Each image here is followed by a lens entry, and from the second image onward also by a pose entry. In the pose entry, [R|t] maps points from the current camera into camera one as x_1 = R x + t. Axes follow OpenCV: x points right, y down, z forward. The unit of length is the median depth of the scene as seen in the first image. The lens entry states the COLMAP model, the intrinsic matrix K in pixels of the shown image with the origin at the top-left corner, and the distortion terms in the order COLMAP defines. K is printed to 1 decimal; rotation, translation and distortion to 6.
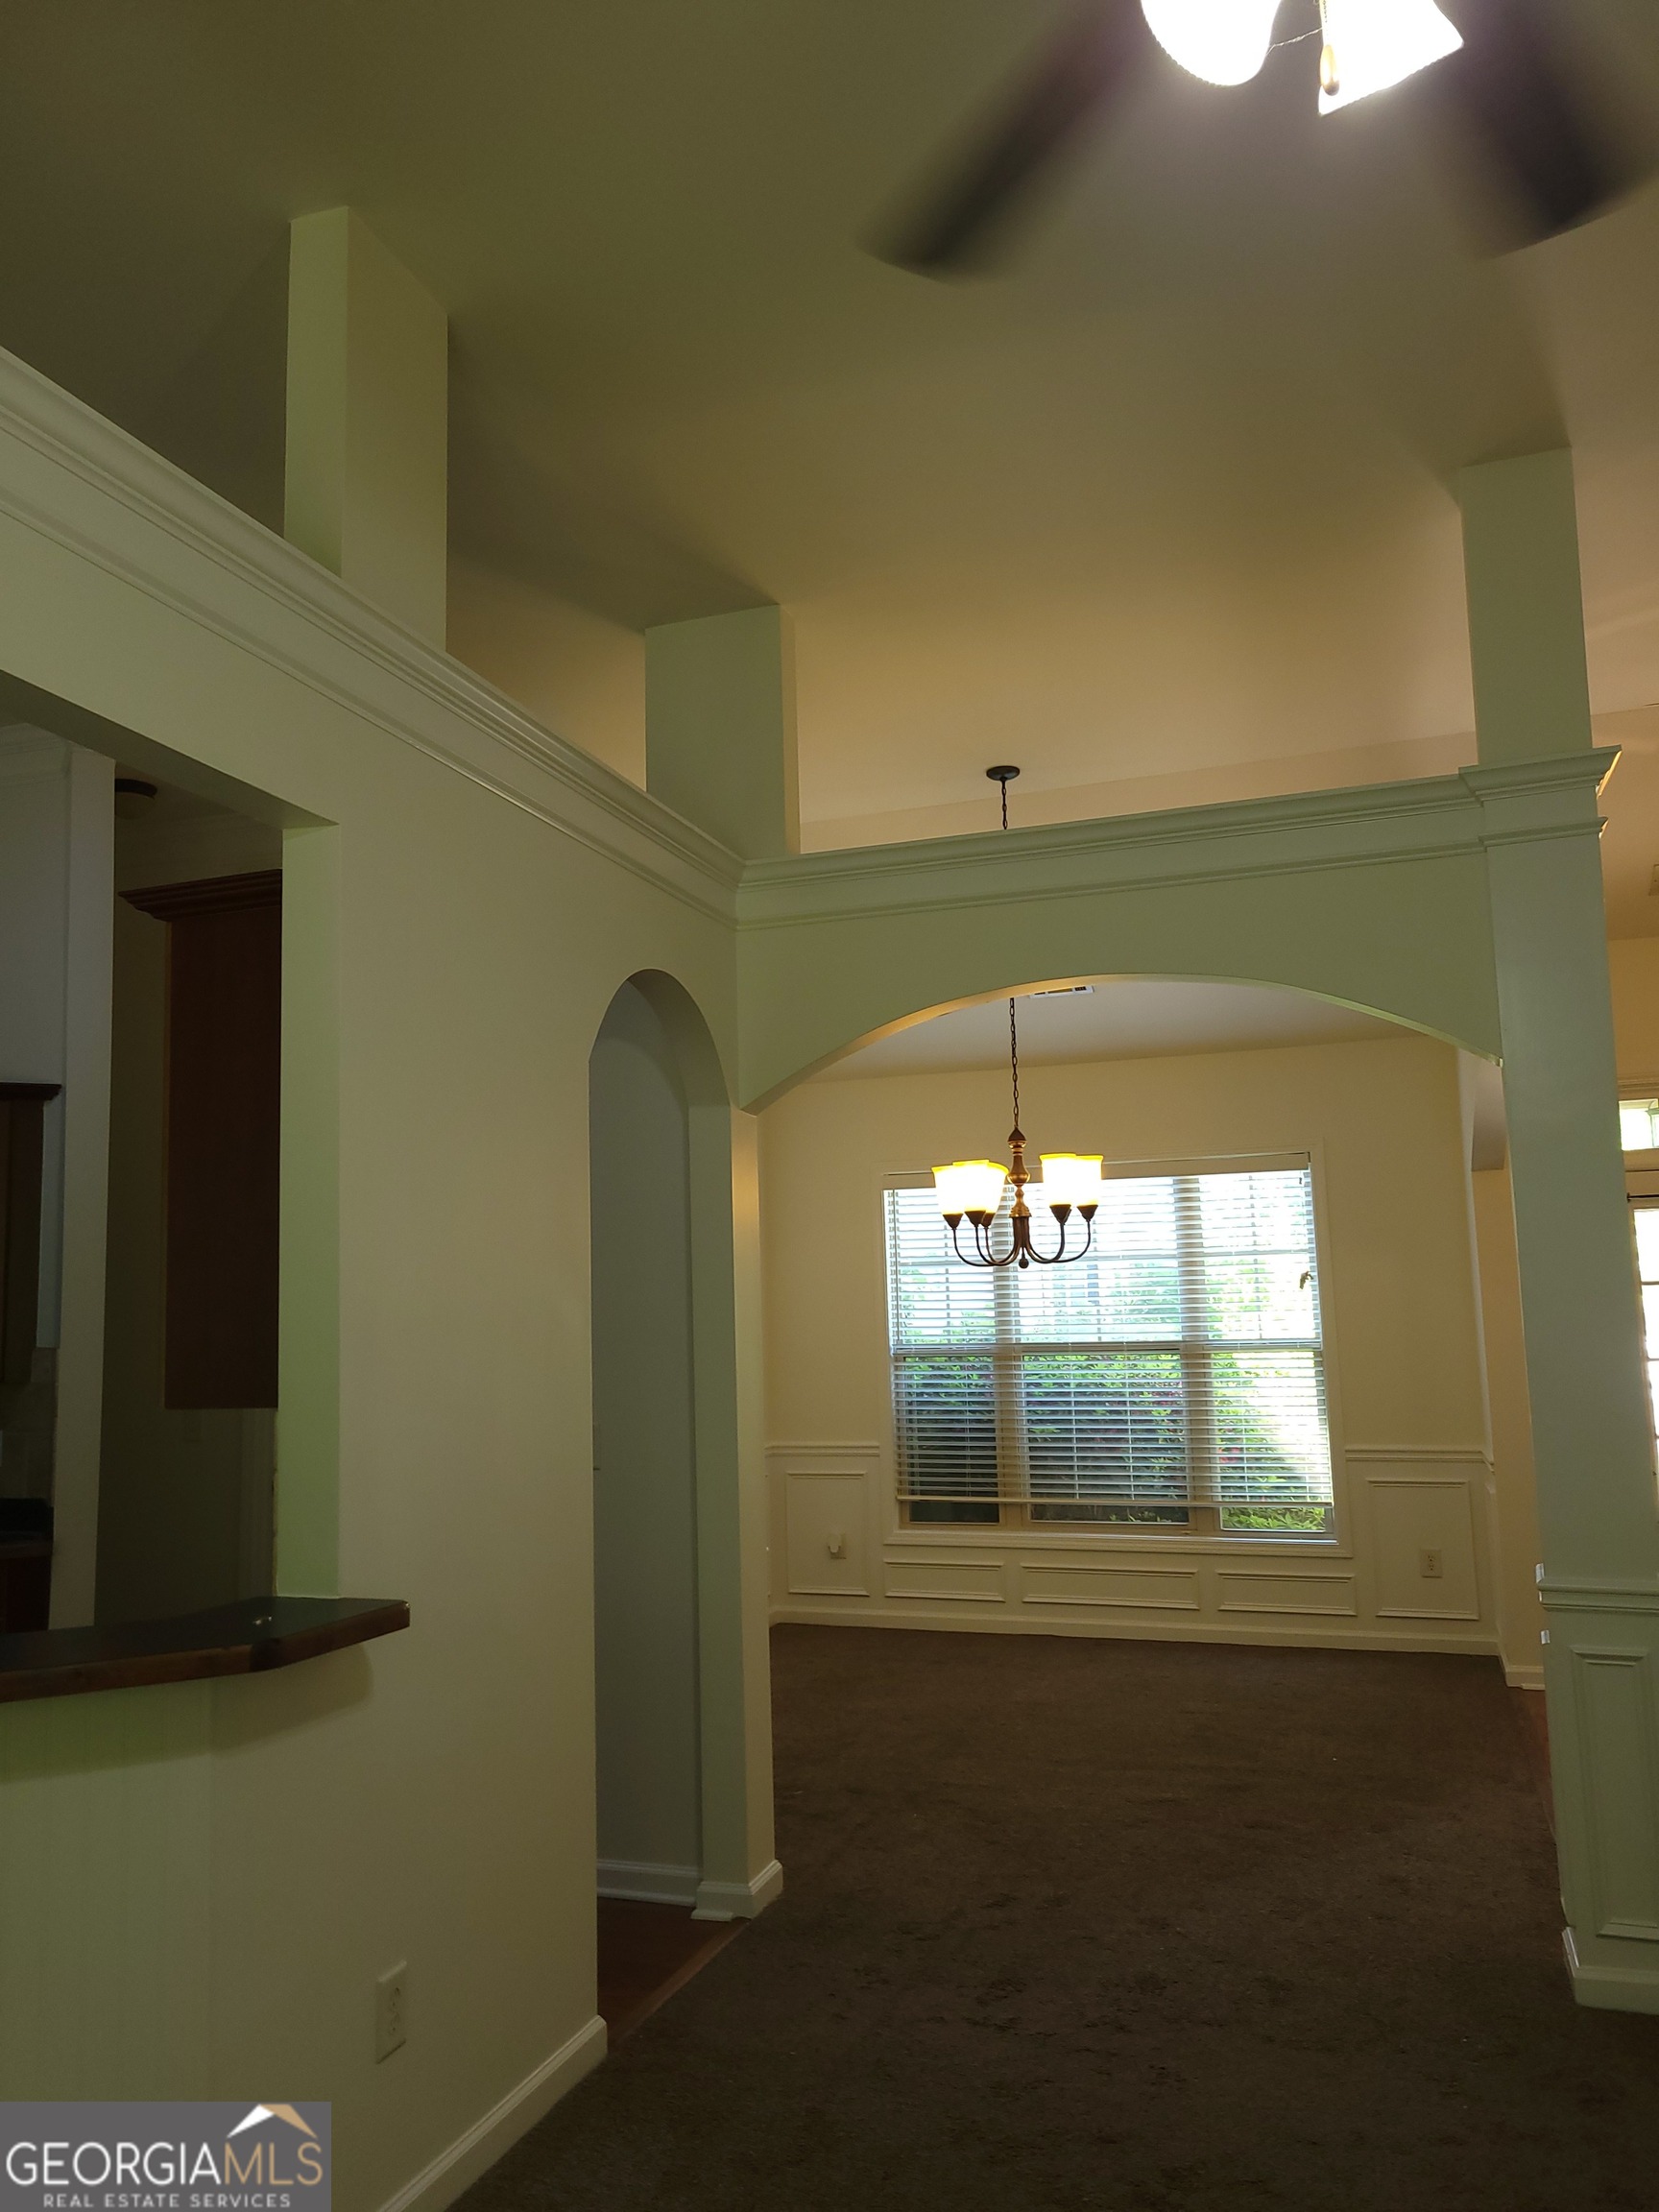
lens RADIAL K [[1652.8, 0, 829.5], [0, 1652.8, 1106.0], [0, 0, 1]] dist [0.026033, -0.000063]
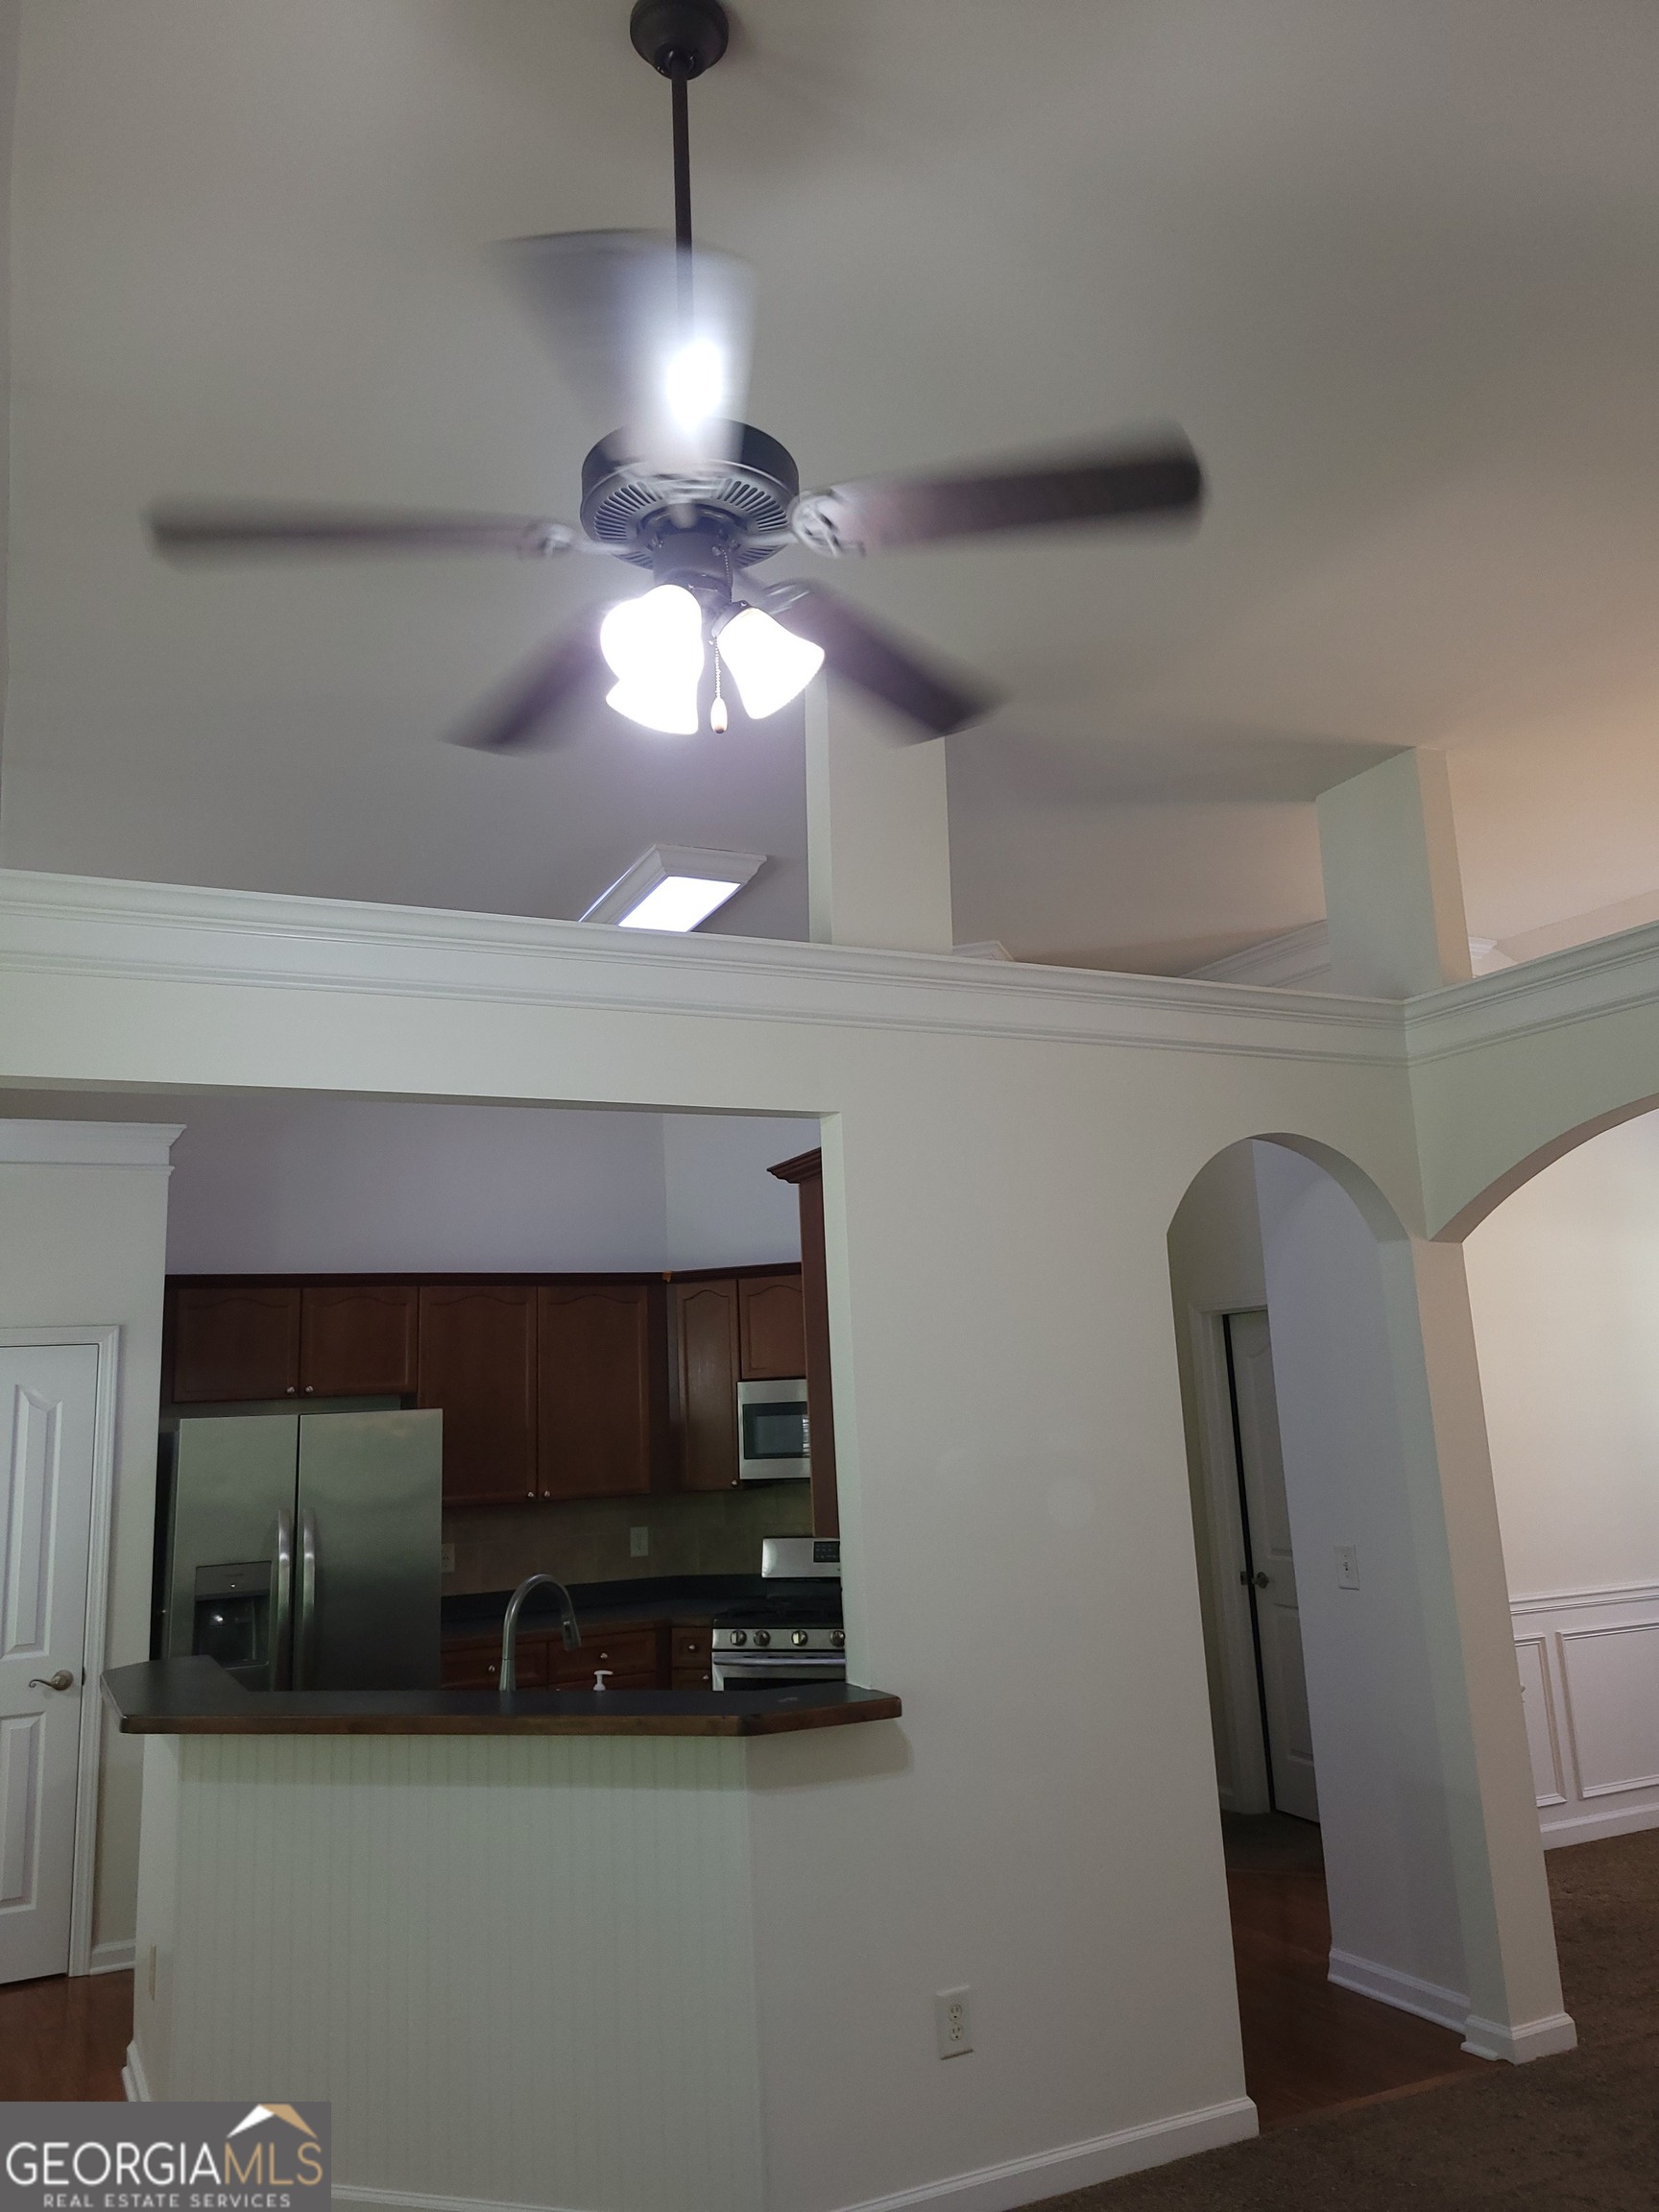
lens RADIAL K [[1632.1, 0, 835.9], [0, 1632.1, 1083.4], [0, 0, 1]] dist [0.068624, -0.056333]
pose [[0.730829, -0.141983, -0.667630, 0.401576], [0.109567, 0.989845, -0.090569, -0.045809], [0.673709, -0.006960, 0.738964, -0.005476]]
